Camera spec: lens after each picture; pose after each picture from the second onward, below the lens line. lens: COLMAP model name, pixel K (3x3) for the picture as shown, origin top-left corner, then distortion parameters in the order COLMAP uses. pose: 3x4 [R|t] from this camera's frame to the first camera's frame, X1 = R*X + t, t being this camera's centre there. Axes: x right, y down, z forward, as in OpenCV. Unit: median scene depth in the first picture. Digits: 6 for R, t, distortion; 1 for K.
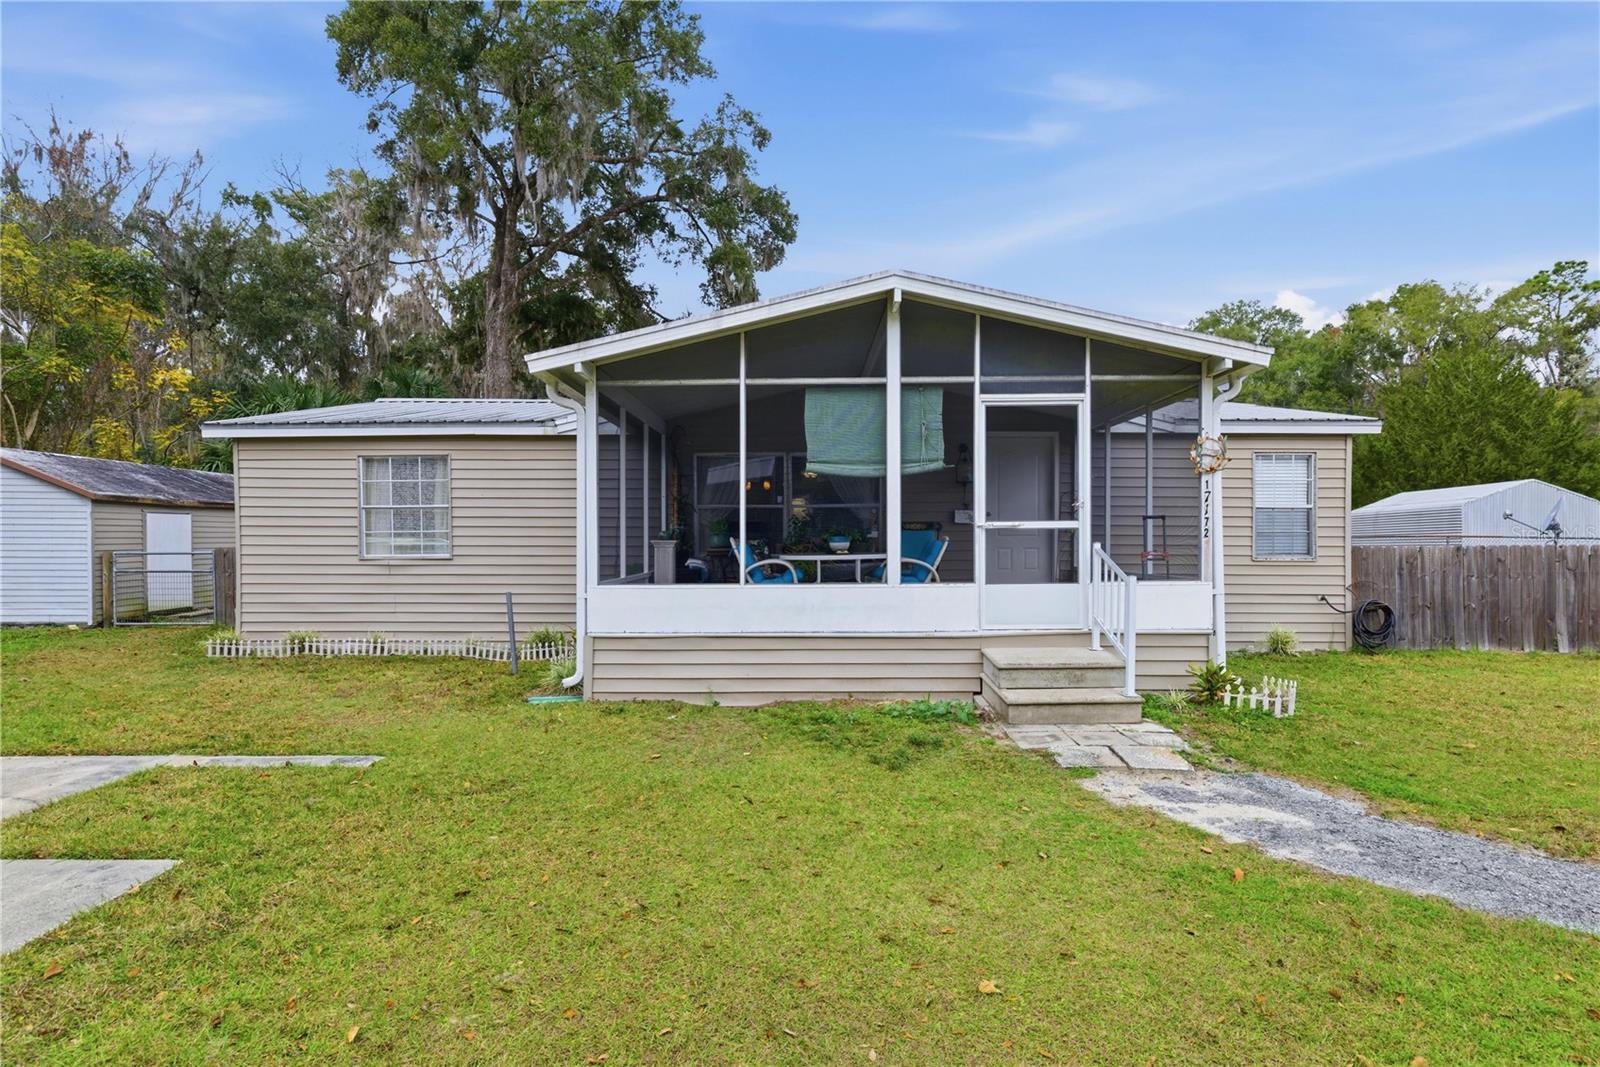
lens RADIAL K [[819.1, 0, 801.7], [0, 819.1, 556.8], [0, 0, 1]] dist [-0.002281, -0.000543]
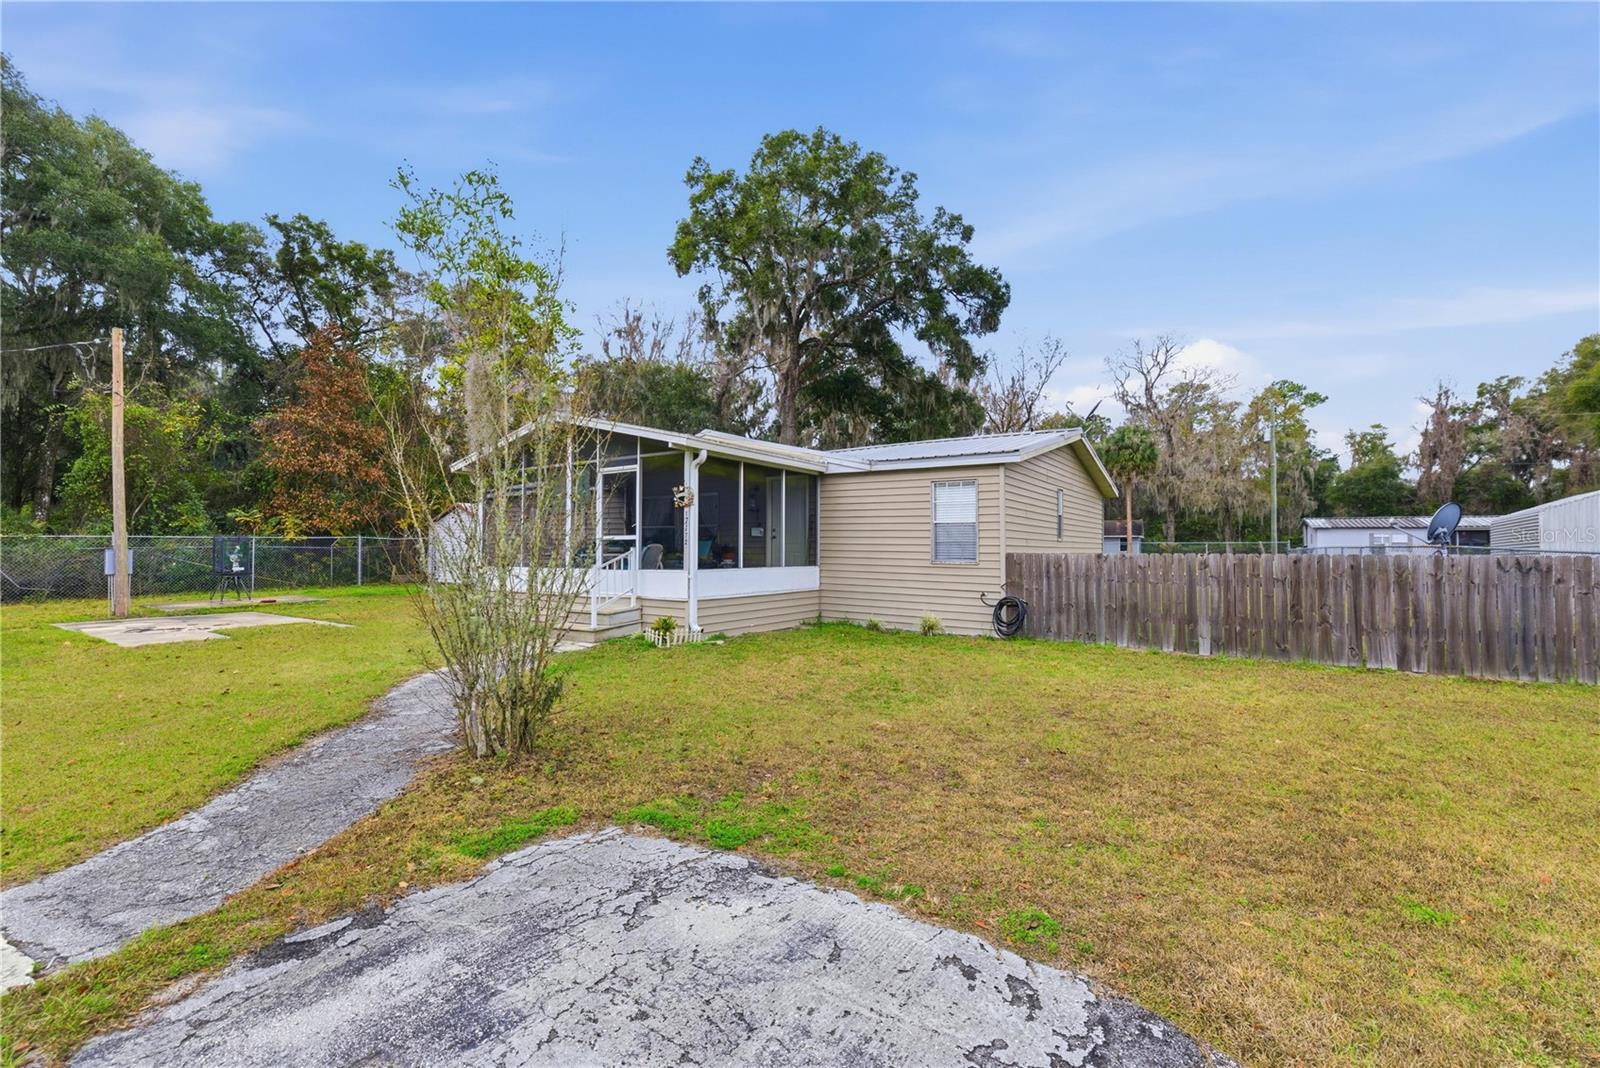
lens RADIAL K [[677.8, 0, 802.8], [0, 677.8, 539.9], [0, 0, 1]] dist [-0.000007, -0.000267]
pose [[0.834353, -0.001705, -0.551227, 0.979619], [-0.016787, 0.999453, -0.028501, 0.001594], [0.550974, 0.033034, 0.833868, -0.026407]]
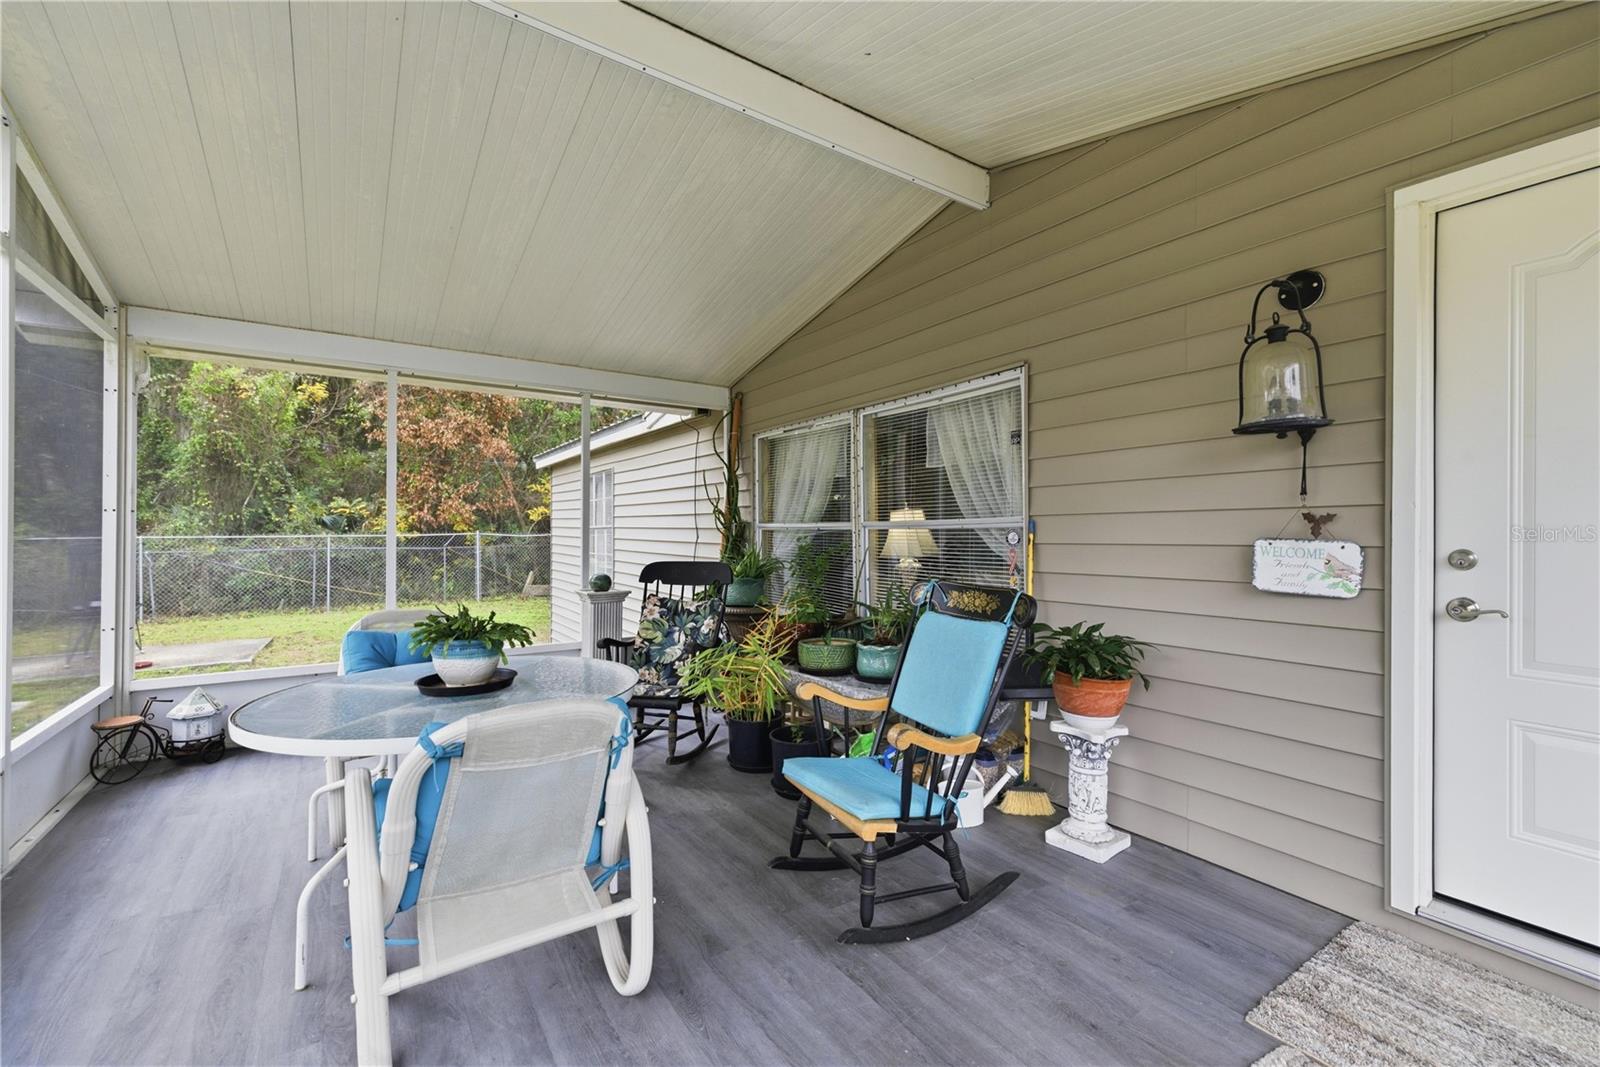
lens RADIAL K [[682.5, 0, 807.7], [0, 682.5, 535.5], [0, 0, 1]] dist [0.009042, -0.000367]
pose [[0.580096, 0.008316, -0.814506, 0.289530], [-0.021628, 0.999753, -0.005197, -0.053132], [0.814261, 0.020631, 0.580132, 0.747617]]
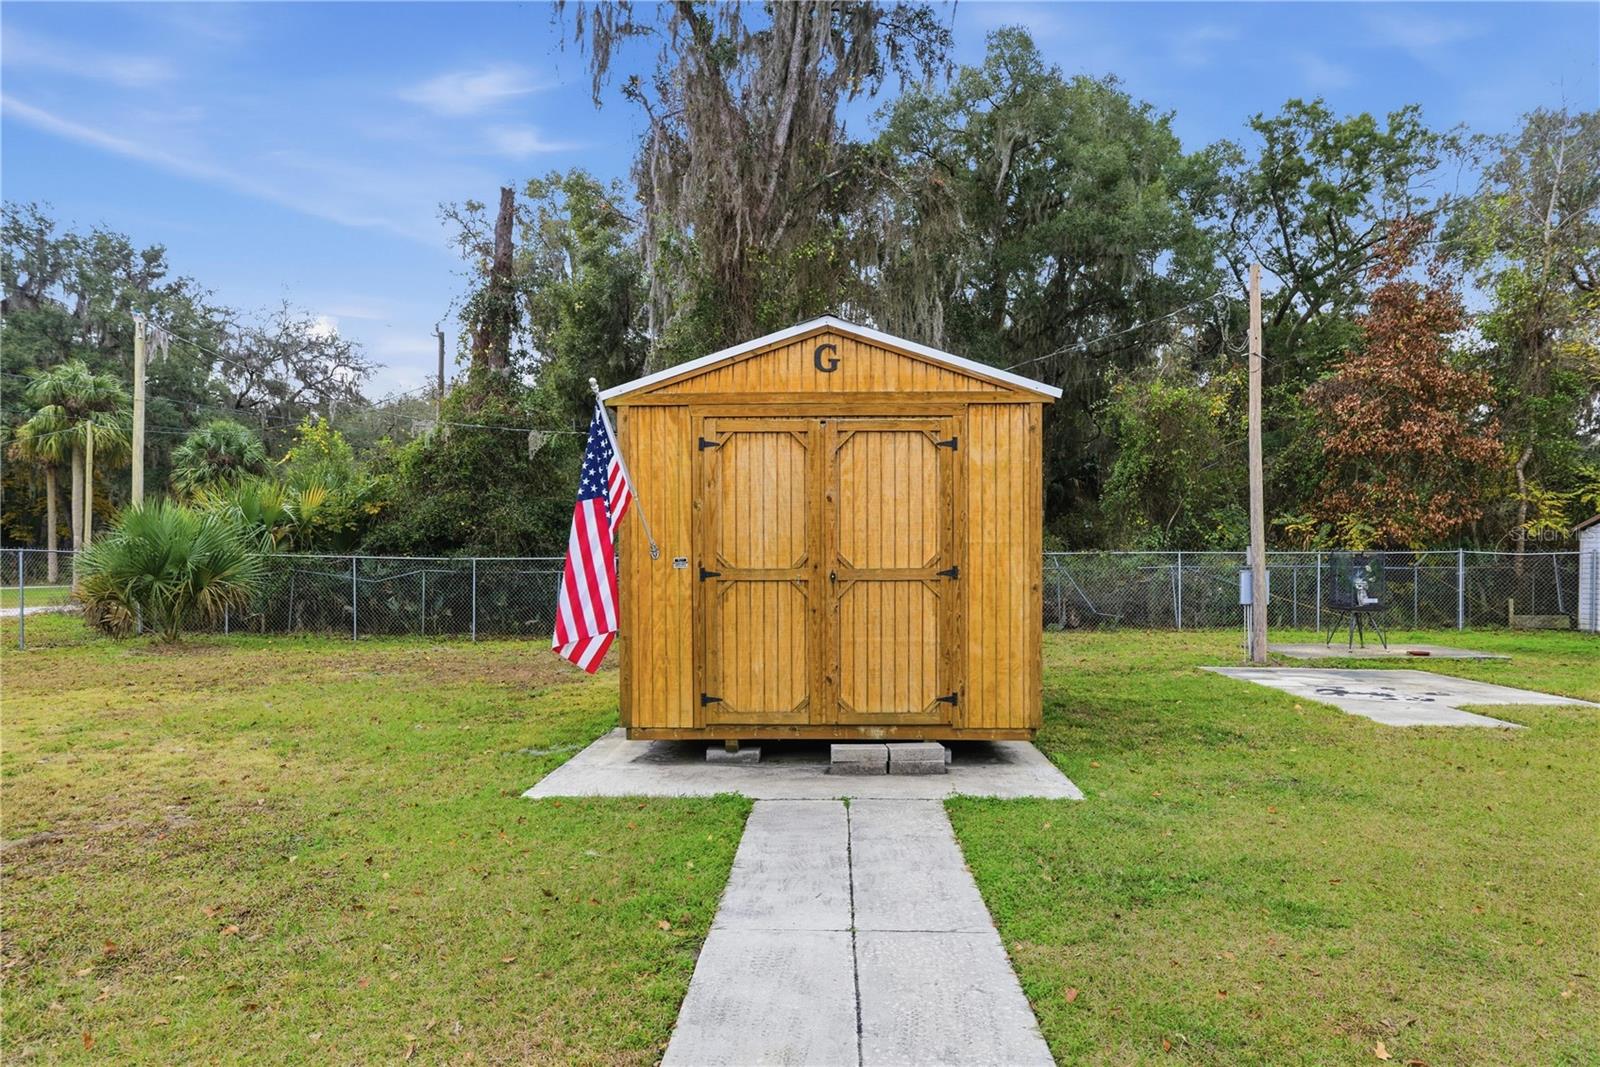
lens RADIAL K [[970.8, 0, 795.7], [0, 970.8, 571.7], [0, 0, 1]] dist [0.019884, -0.000184]
pose [[-0.034678, 0.012429, -0.999321, 0.554329], [-0.029627, 0.999470, 0.013459, 0.007797], [0.998959, 0.030074, -0.034291, -0.256045]]
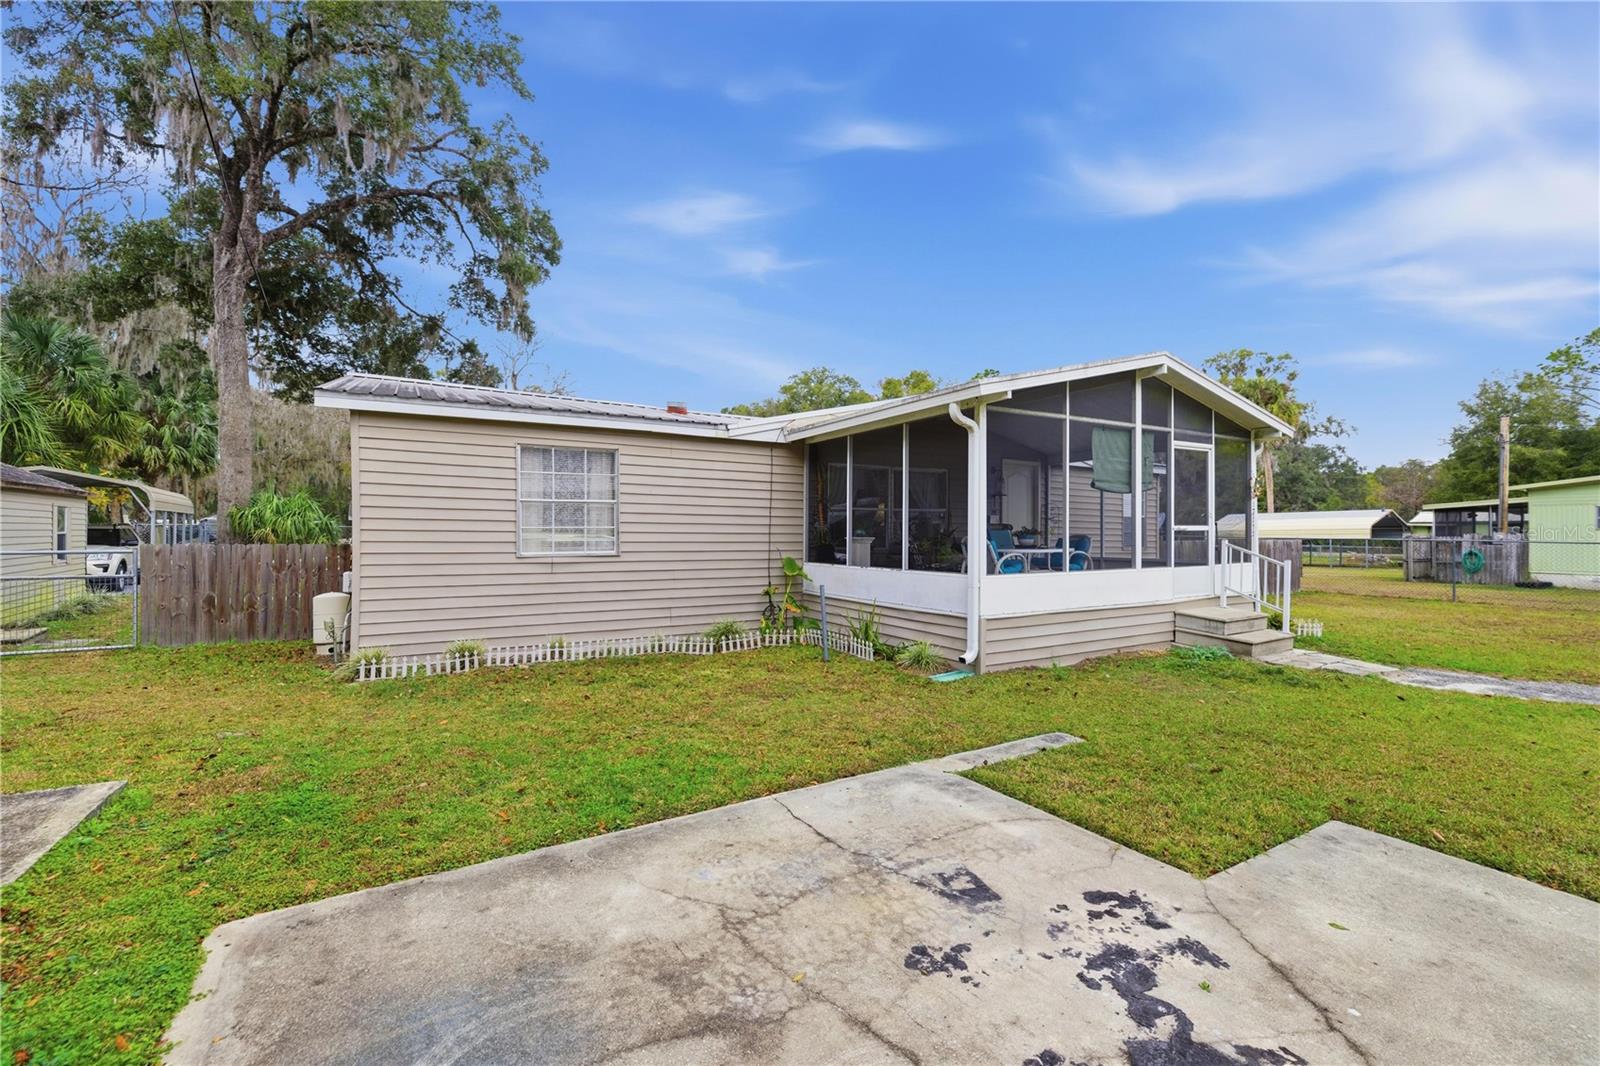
lens RADIAL K [[673.8, 0, 798.4], [0, 673.8, 537.2], [0, 0, 1]] dist [0.001998, 0.000052]
pose [[0.854591, 0.001477, 0.519300, -0.668821], [0.007372, 0.999861, -0.014976, -0.005688], [-0.519250, 0.016627, 0.854461, 0.203897]]
